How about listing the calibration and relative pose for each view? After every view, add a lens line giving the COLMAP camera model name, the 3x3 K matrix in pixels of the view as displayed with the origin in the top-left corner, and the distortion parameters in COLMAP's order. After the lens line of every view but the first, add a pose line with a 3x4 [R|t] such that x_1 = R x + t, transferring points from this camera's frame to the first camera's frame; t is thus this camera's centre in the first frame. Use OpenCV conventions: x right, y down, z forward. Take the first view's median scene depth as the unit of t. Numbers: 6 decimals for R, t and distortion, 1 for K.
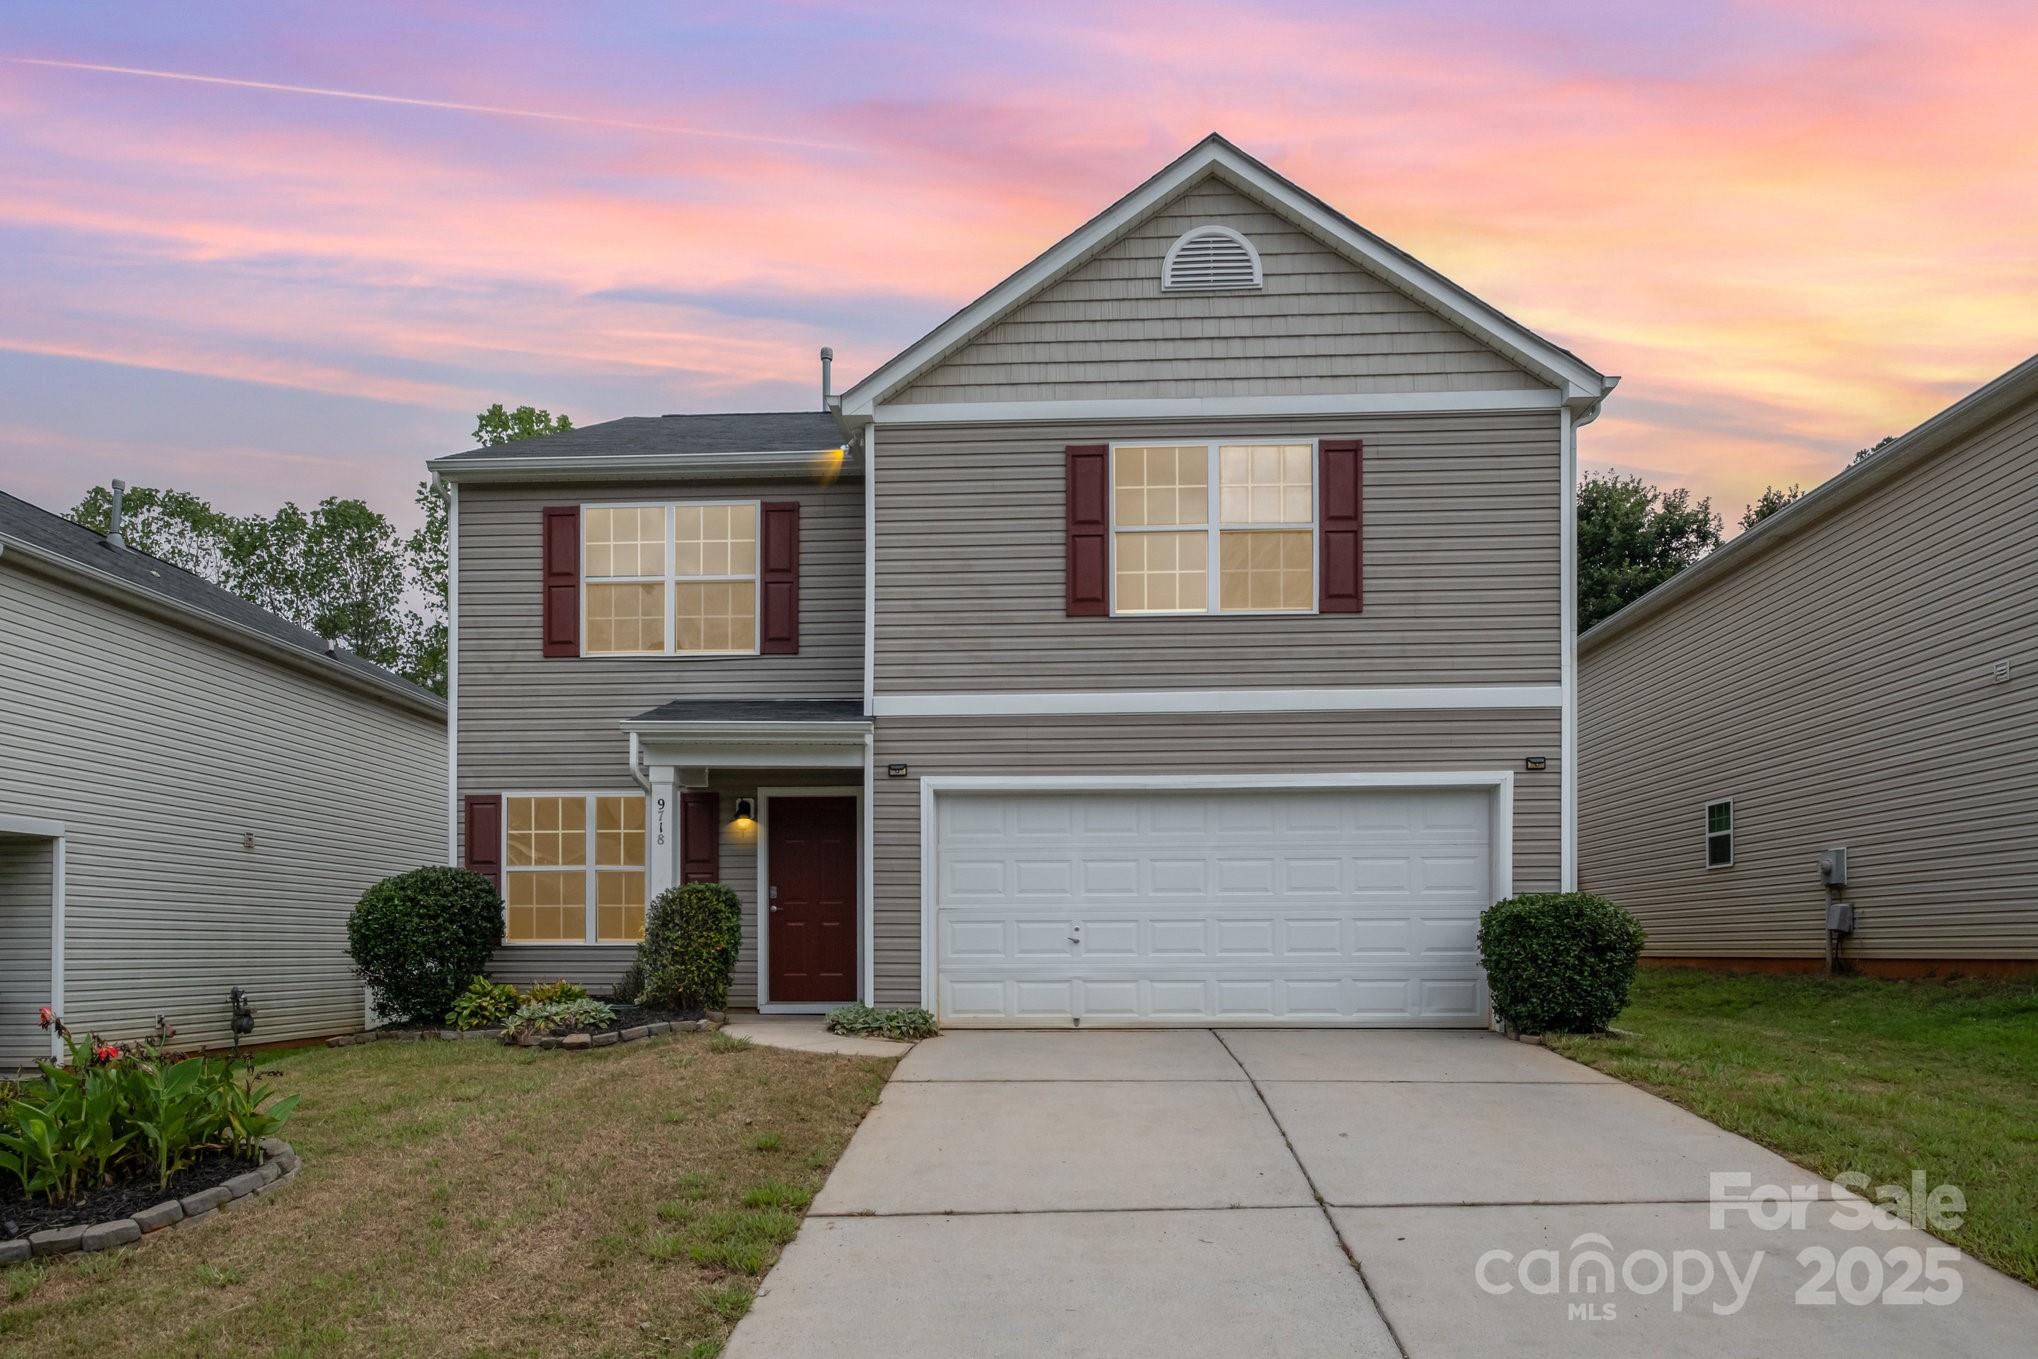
lens RADIAL K [[1135.4, 0, 1020.1], [0, 1135.4, 698.7], [0, 0, 1]] dist [-0.005112, 0.001230]
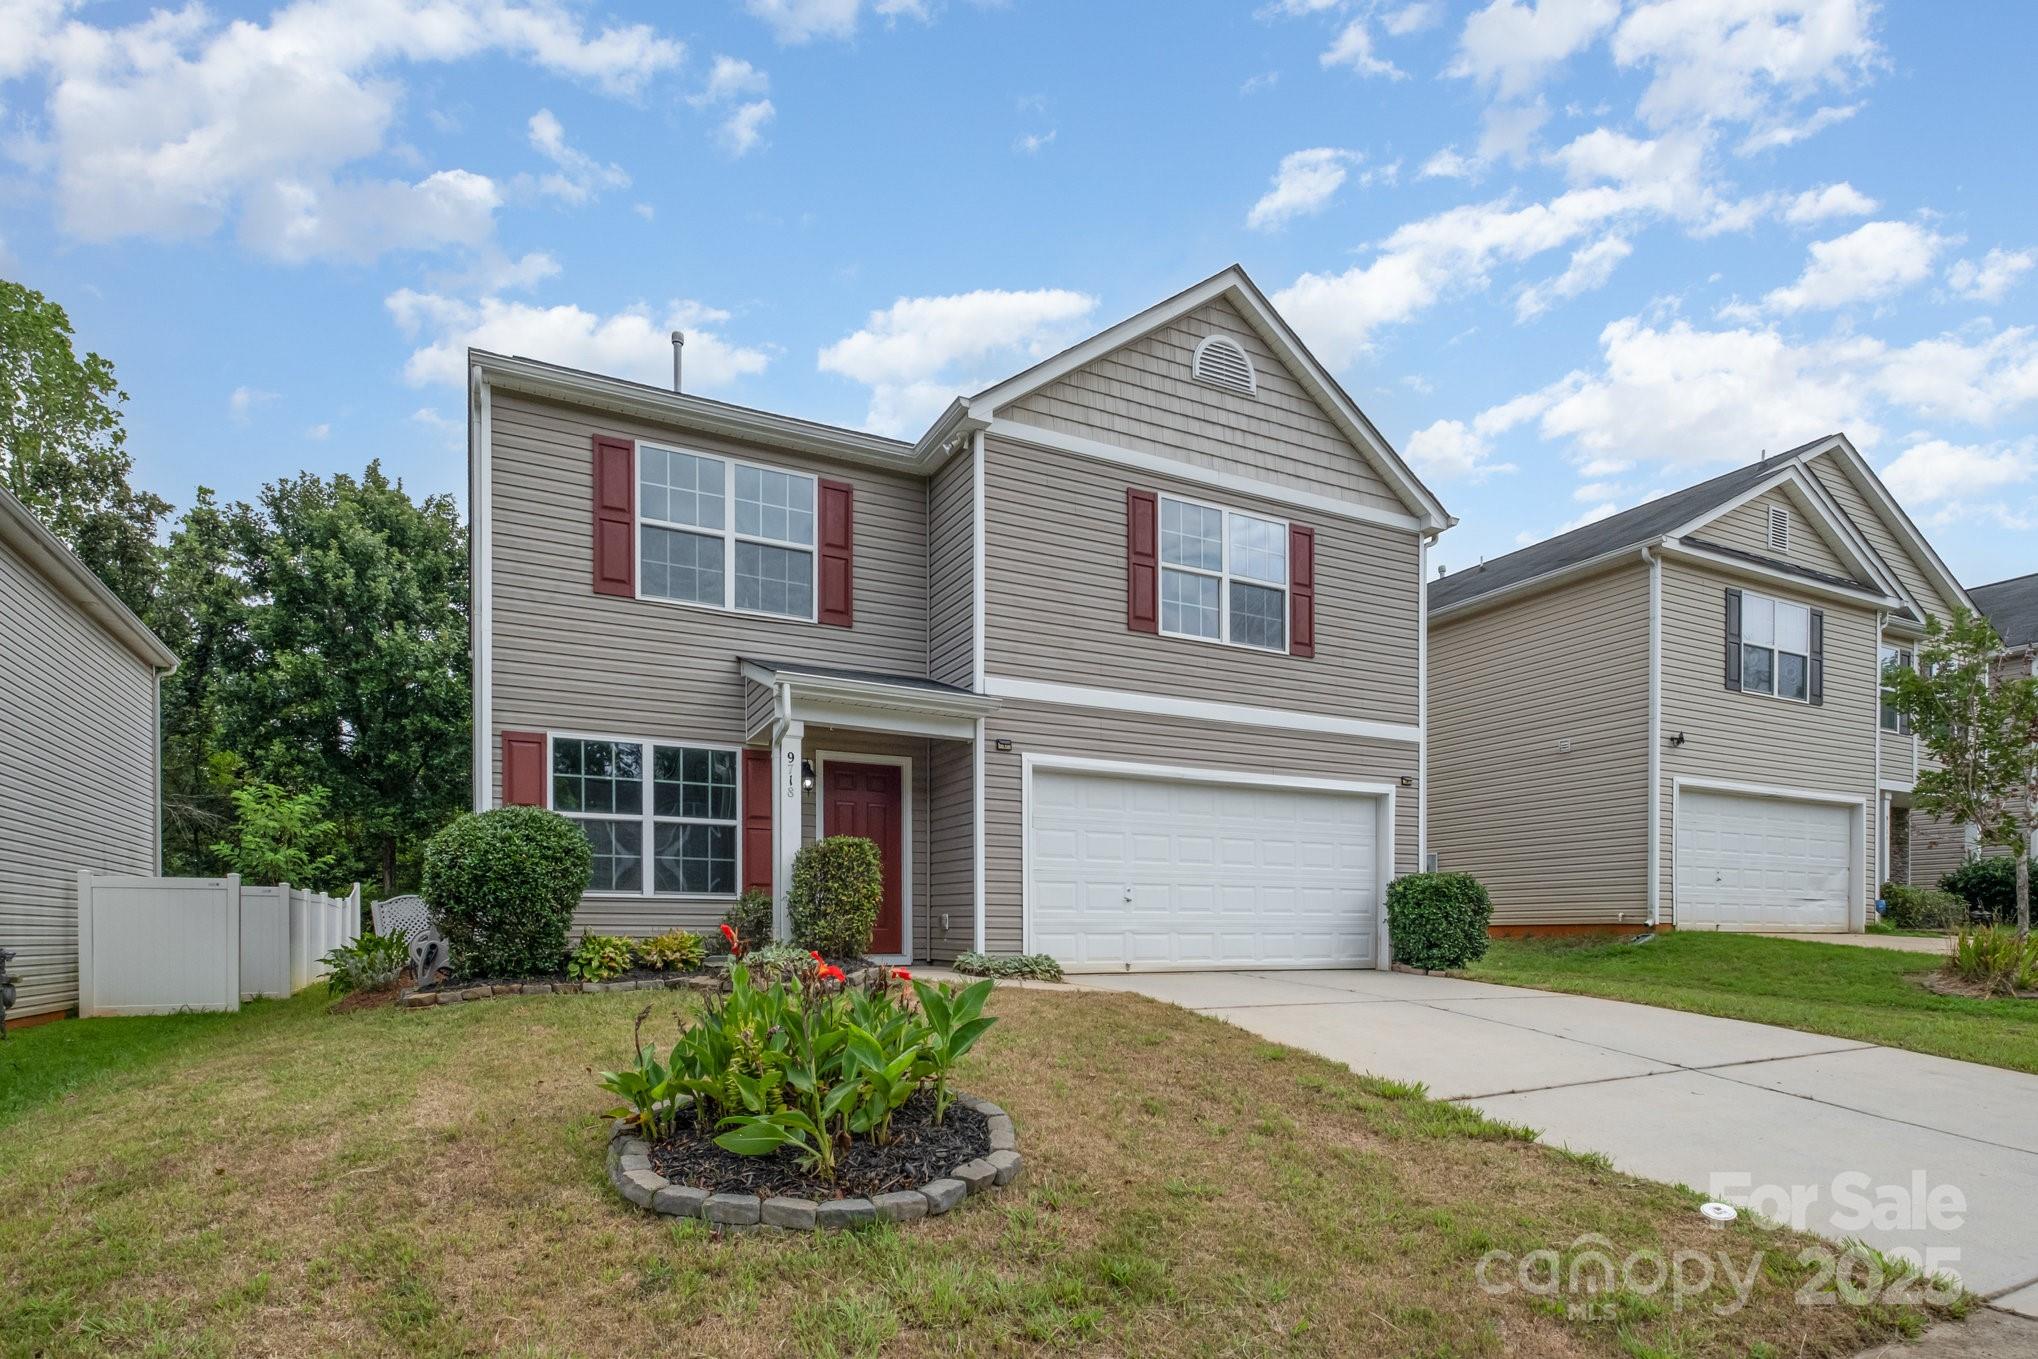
lens RADIAL K [[964.2, 0, 1034.7], [0, 964.2, 731.9], [0, 0, 1]] dist [-0.001368, -0.000023]
pose [[0.892140, 0.095284, 0.441595, -0.468121], [-0.101607, 0.994780, -0.009372, 0.052088], [-0.440184, -0.036508, 0.897165, 0.125590]]
